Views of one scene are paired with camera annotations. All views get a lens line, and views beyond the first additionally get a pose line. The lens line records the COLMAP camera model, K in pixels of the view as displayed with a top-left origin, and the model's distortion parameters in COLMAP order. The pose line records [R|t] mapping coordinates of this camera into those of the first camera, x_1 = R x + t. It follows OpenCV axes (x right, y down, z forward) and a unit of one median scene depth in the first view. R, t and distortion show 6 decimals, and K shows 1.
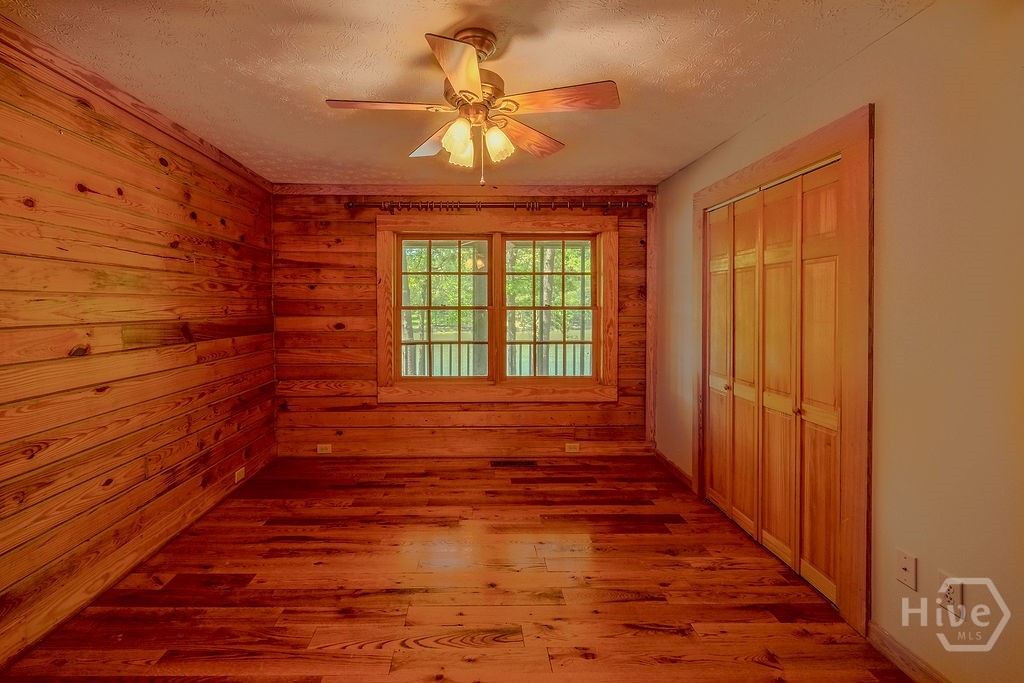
lens RADIAL K [[464.4, 0, 480.9], [0, 464.4, 310.5], [0, 0, 1]] dist [-0.000858, -0.000051]
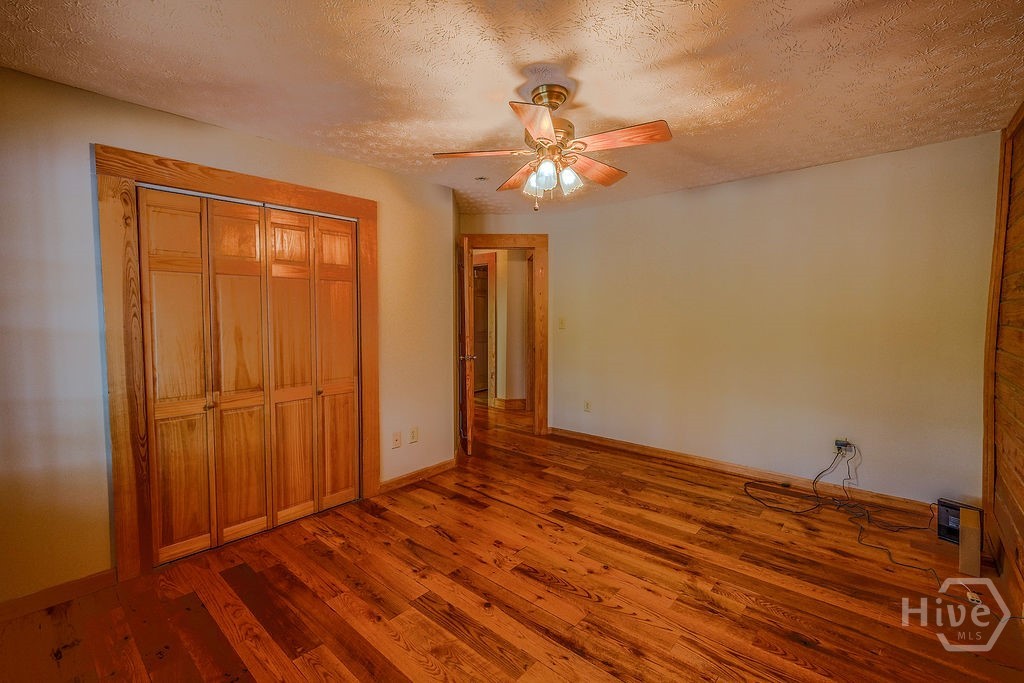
lens RADIAL K [[464.4, 0, 505.3], [0, 464.4, 338.9], [0, 0, 1]] dist [-0.000858, -0.000051]
pose [[-0.739764, -0.036383, 0.671882, -0.639952], [0.008194, 0.997976, 0.063063, -0.018311], [-0.672816, 0.052157, -0.737969, 1.687942]]
